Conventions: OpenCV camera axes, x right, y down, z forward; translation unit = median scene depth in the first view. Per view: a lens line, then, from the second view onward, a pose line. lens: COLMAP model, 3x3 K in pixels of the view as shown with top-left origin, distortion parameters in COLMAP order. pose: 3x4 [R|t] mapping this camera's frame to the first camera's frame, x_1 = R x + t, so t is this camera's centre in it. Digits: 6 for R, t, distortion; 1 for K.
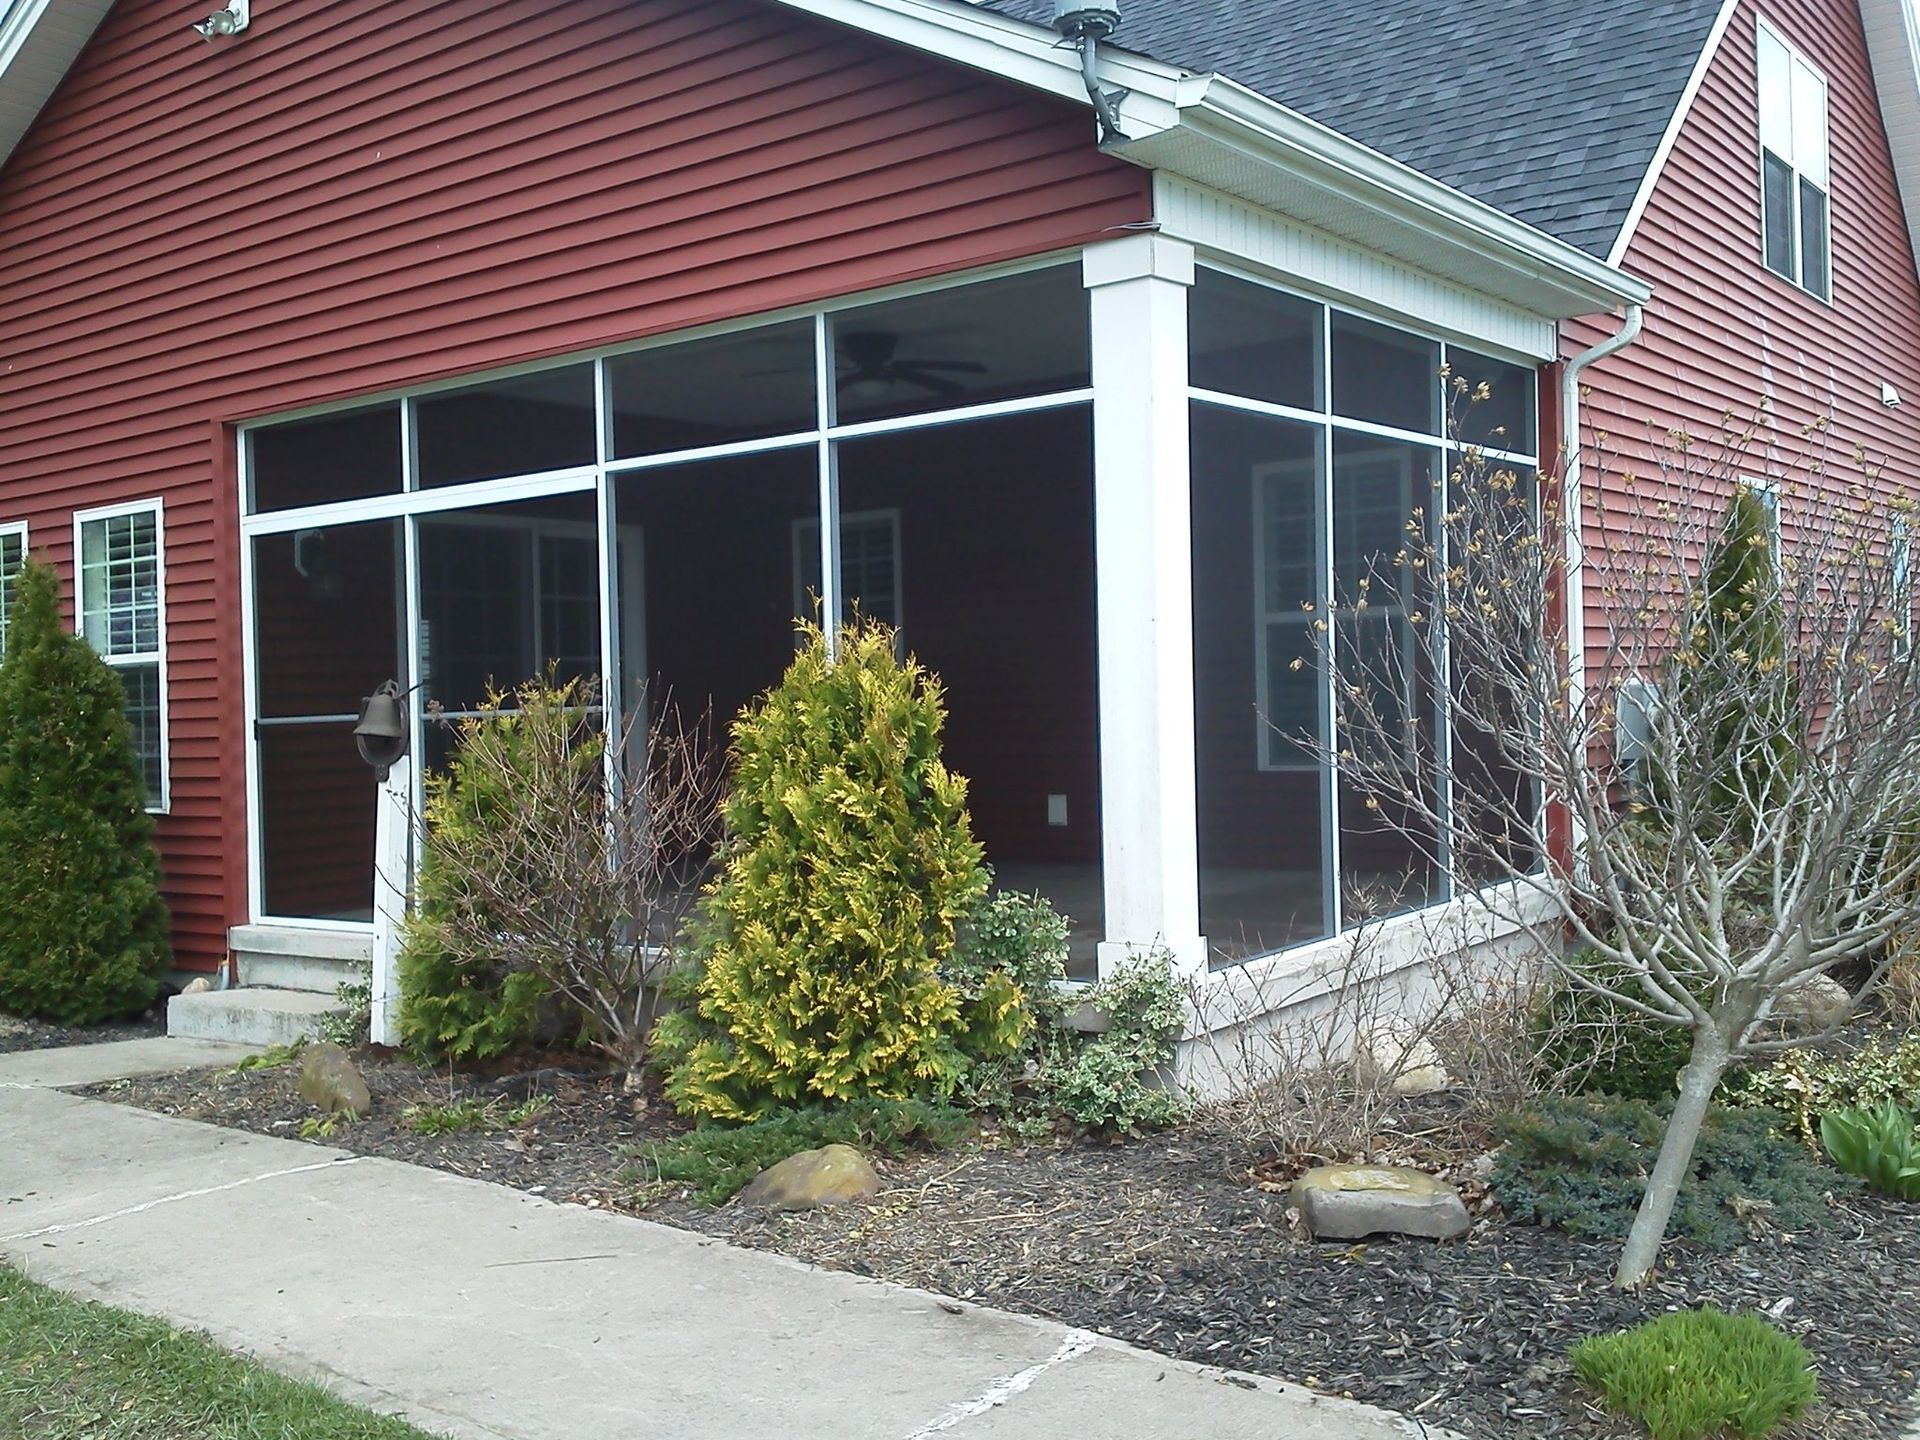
lens RADIAL K [[1882.1, 0, 972.6], [0, 1882.1, 714.5], [0, 0, 1]] dist [0.131456, -0.306361]
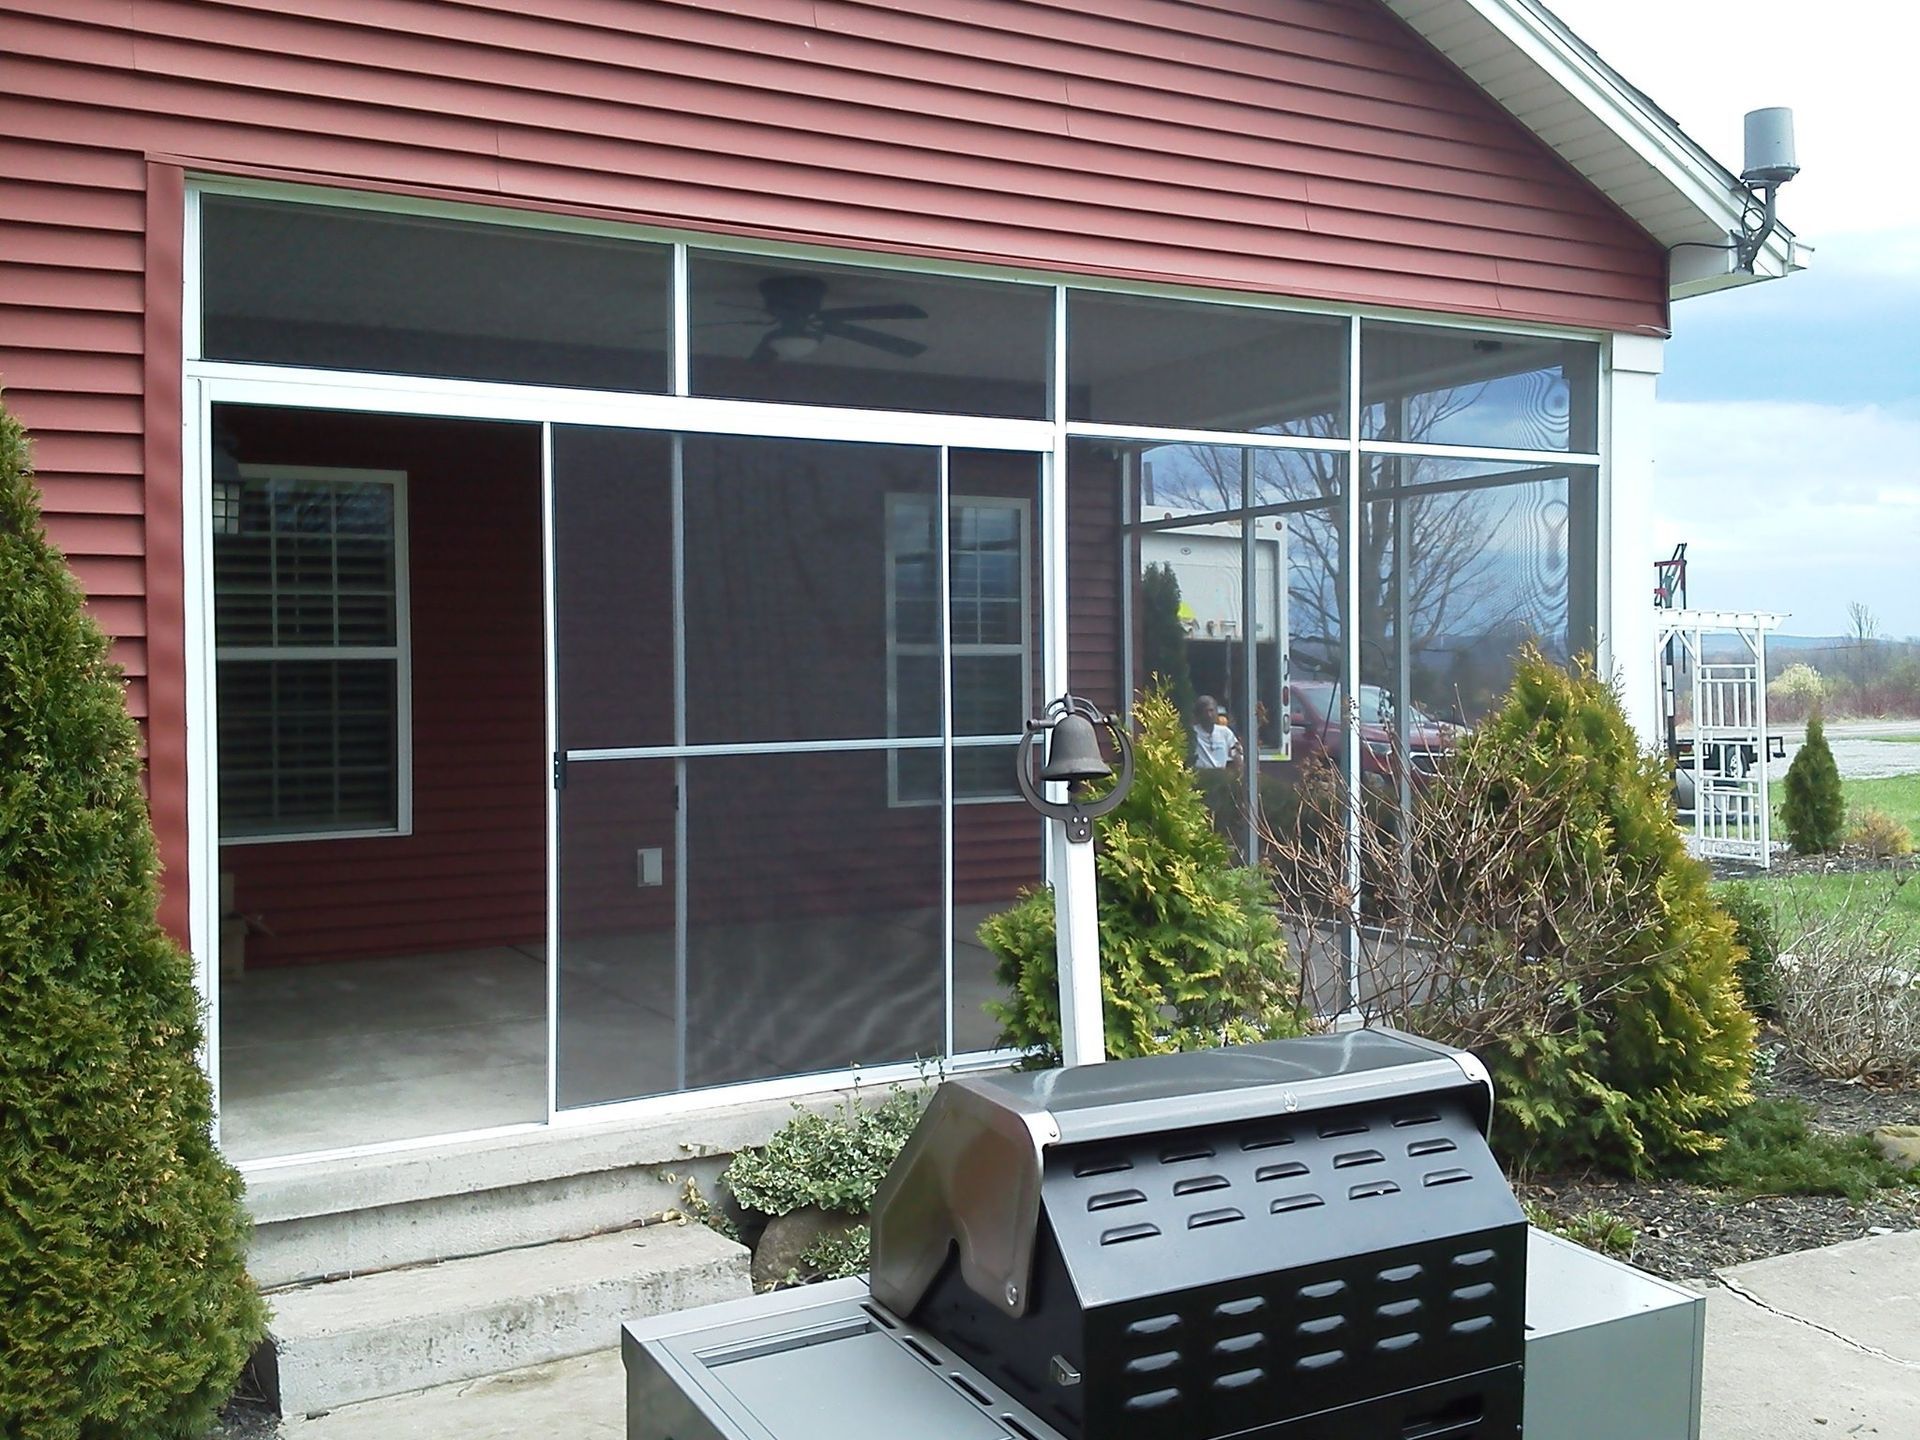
lens RADIAL K [[1882.1, 0, 972.6], [0, 1882.1, 714.5], [0, 0, 1]] dist [0.131456, -0.306361]
pose [[0.382568, 0.012436, 0.923844, -0.845053], [0.007645, 0.999833, -0.016625, -0.001734], [-0.923896, 0.013423, 0.382408, 0.686467]]
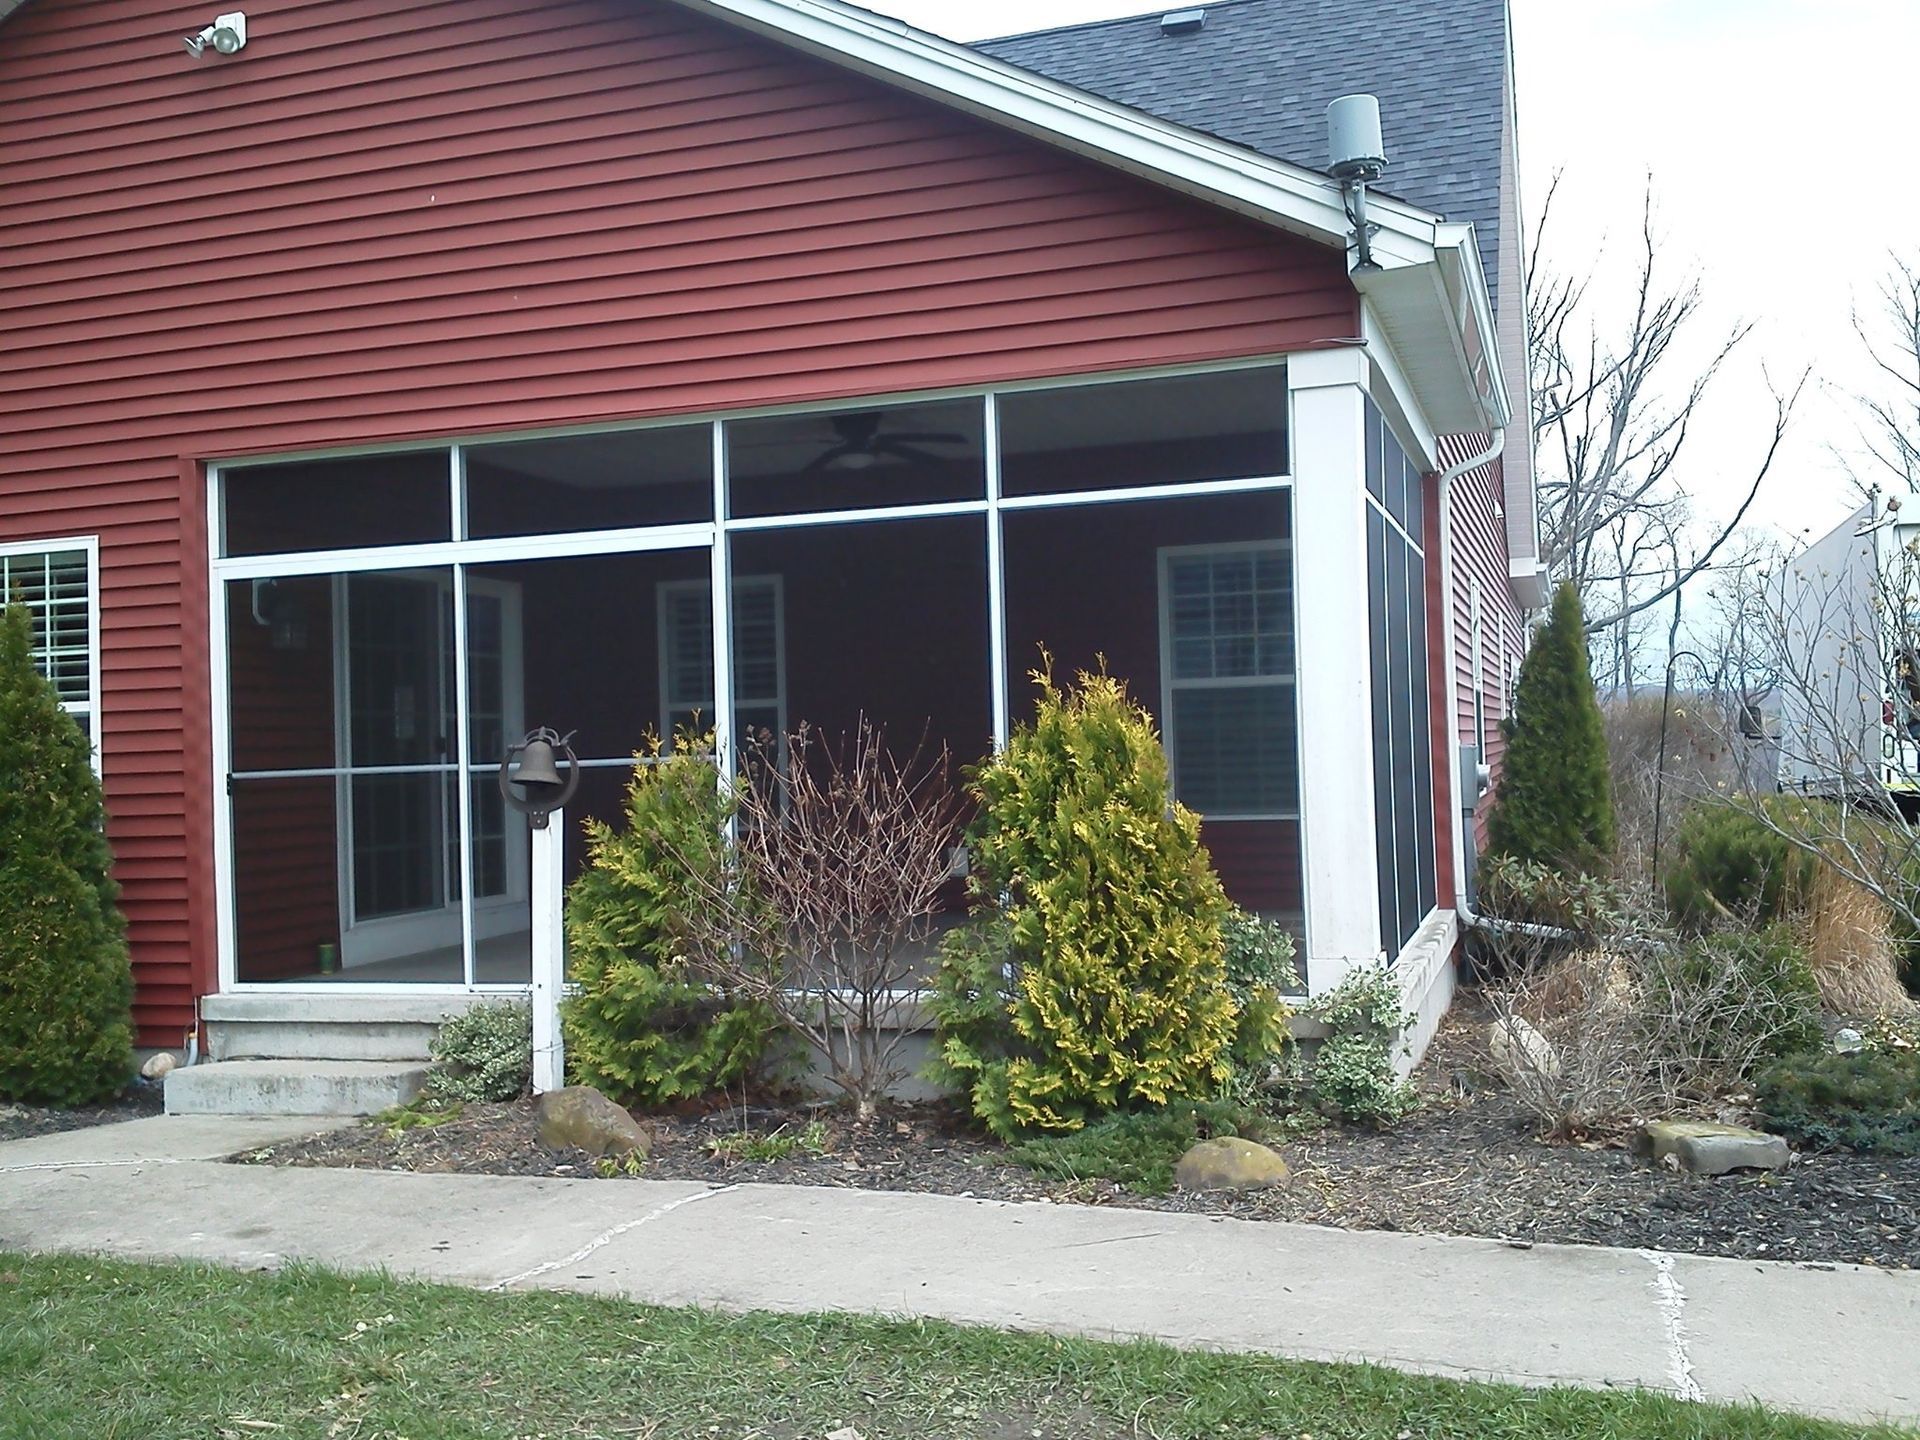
lens RADIAL K [[1882.1, 0, 972.6], [0, 1882.1, 714.5], [0, 0, 1]] dist [0.131456, -0.306361]
pose [[0.944704, 0.010947, 0.327740, -0.371914], [0.003240, 0.999082, -0.042710, 0.016002], [-0.327907, 0.041411, 0.943802, -0.012887]]
